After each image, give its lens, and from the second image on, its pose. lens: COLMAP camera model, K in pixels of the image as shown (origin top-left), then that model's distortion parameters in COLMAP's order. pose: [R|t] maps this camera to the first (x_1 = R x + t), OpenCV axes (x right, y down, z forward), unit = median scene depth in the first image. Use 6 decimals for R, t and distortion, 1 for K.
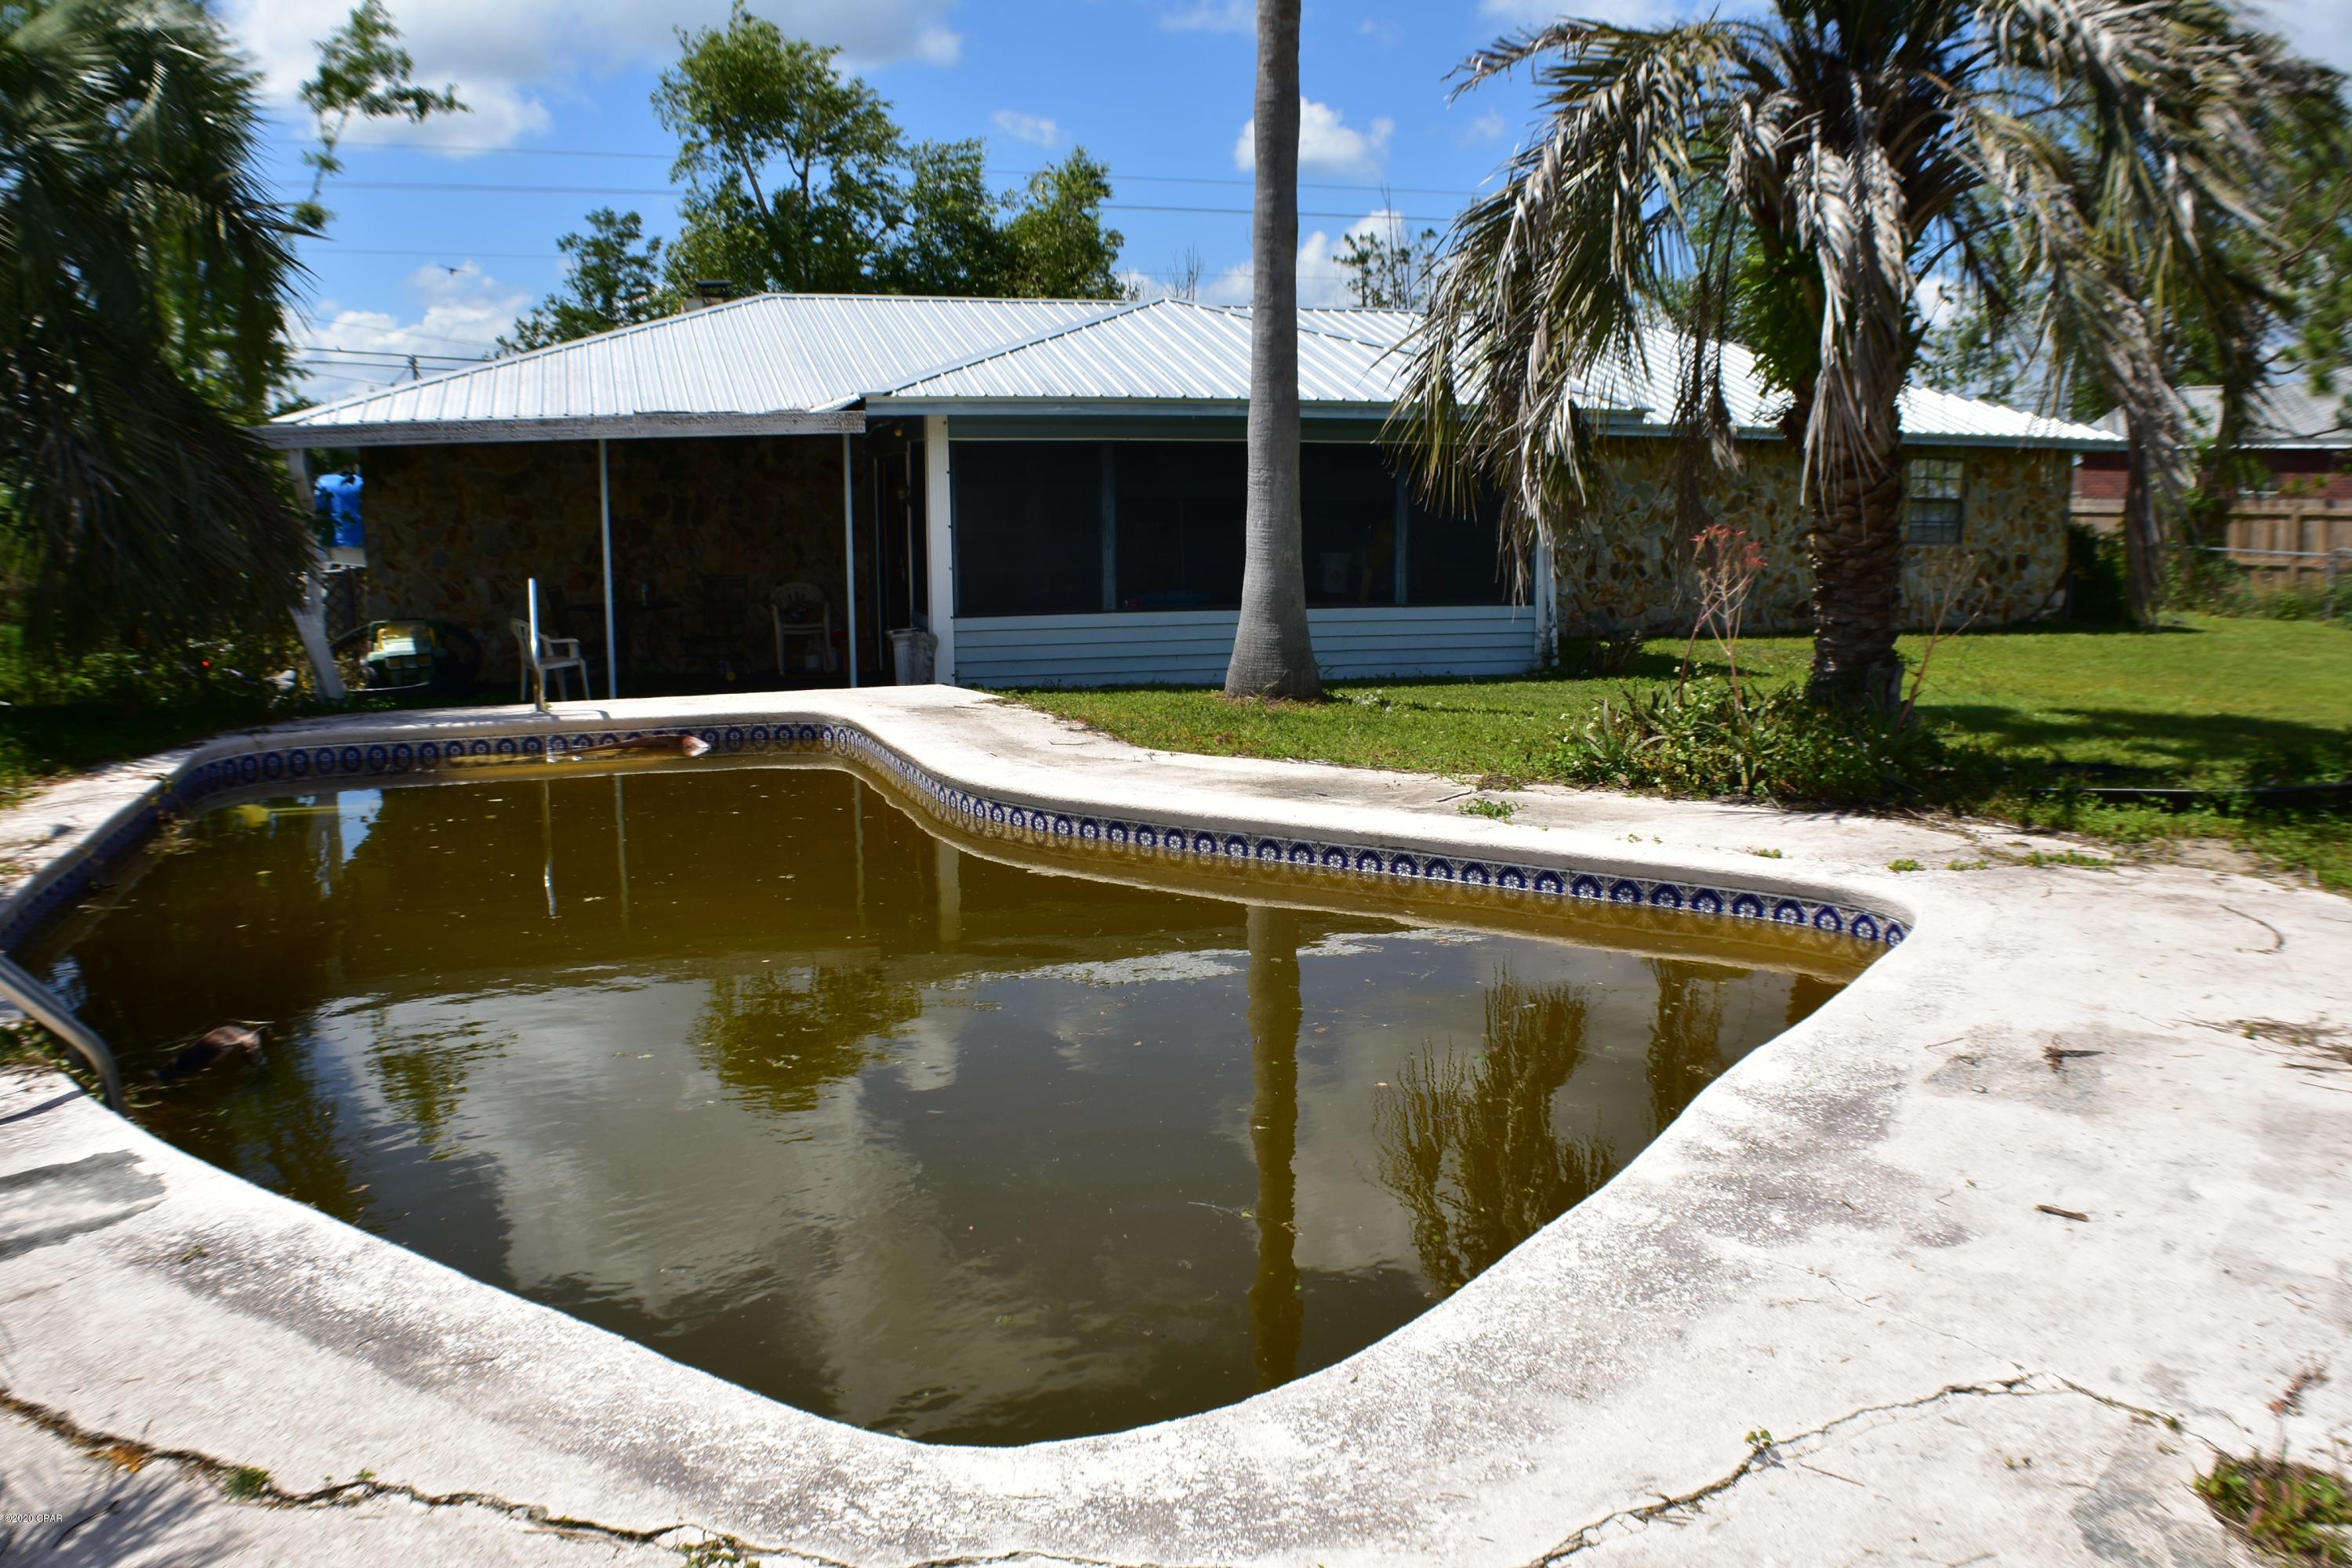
lens RADIAL K [[1819.2, 0, 1180.6], [0, 1819.2, 792.7], [0, 0, 1]] dist [-0.166969, 0.047887]
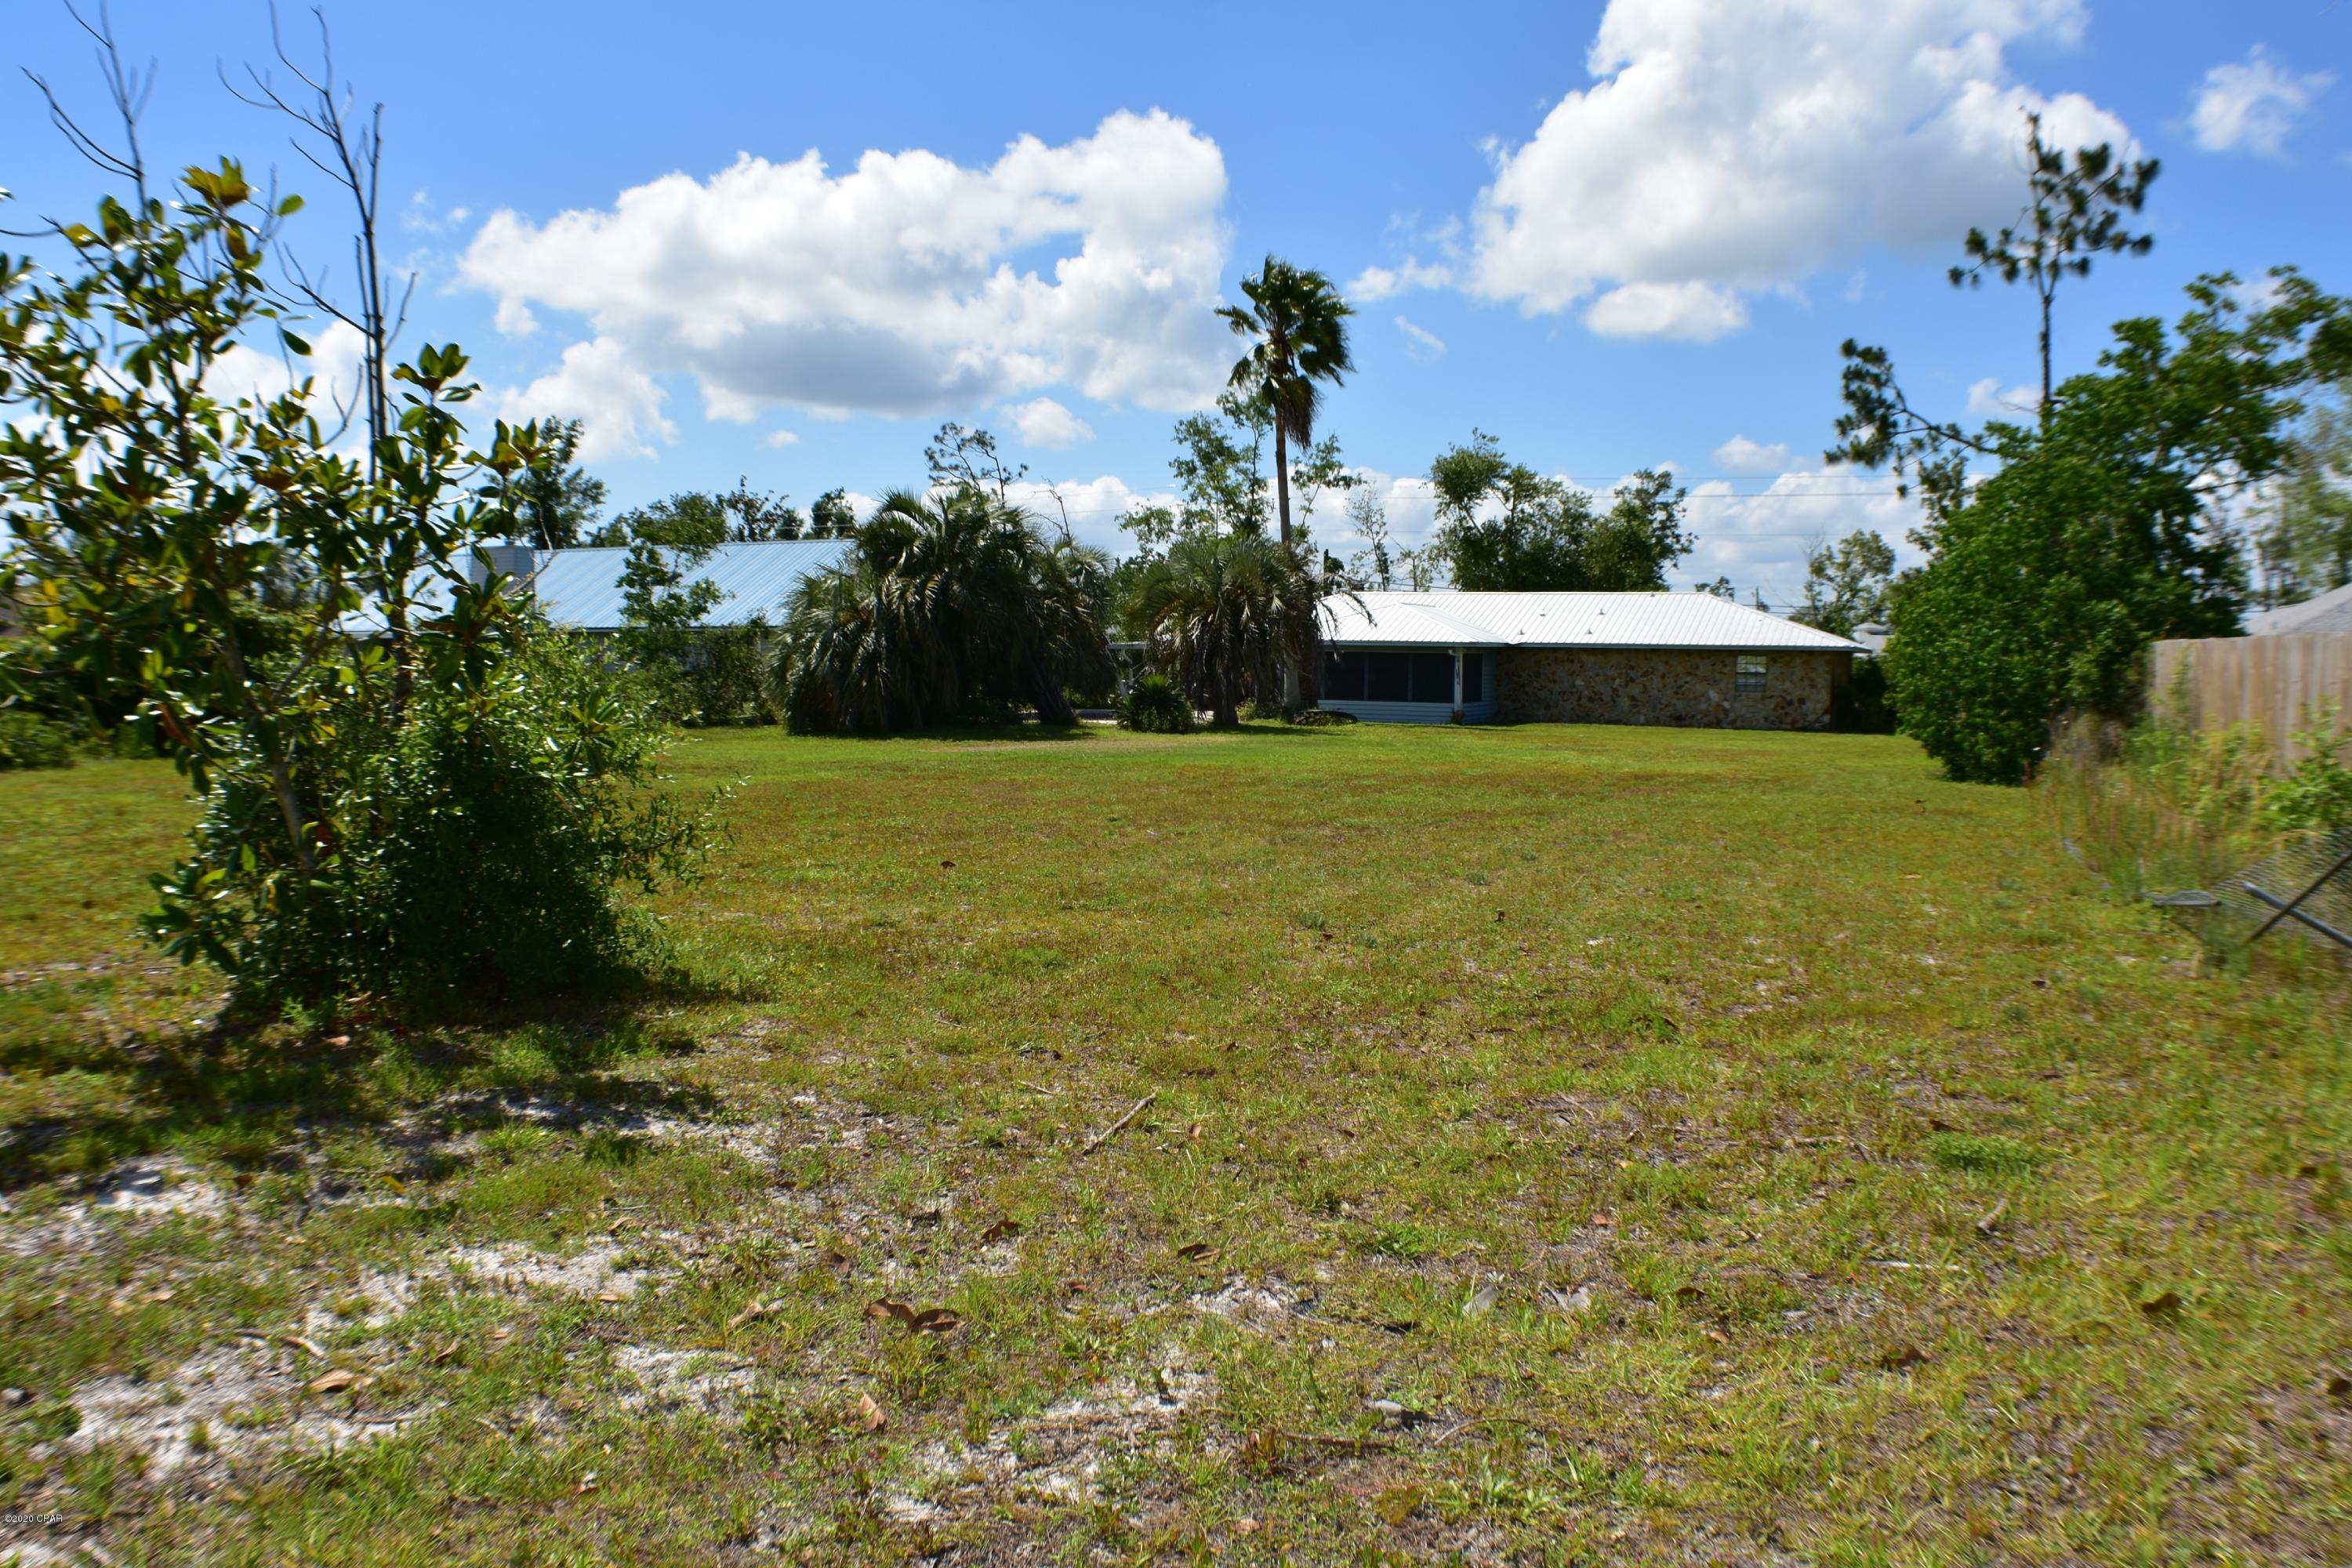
lens RADIAL K [[1819.2, 0, 1180.6], [0, 1819.2, 792.7], [0, 0, 1]] dist [-0.166969, 0.047887]
pose [[0.726876, 0.066908, -0.683502, 1.056231], [-0.126745, 0.991217, -0.037758, 0.120388], [0.674972, 0.114075, 0.728972, -0.834207]]
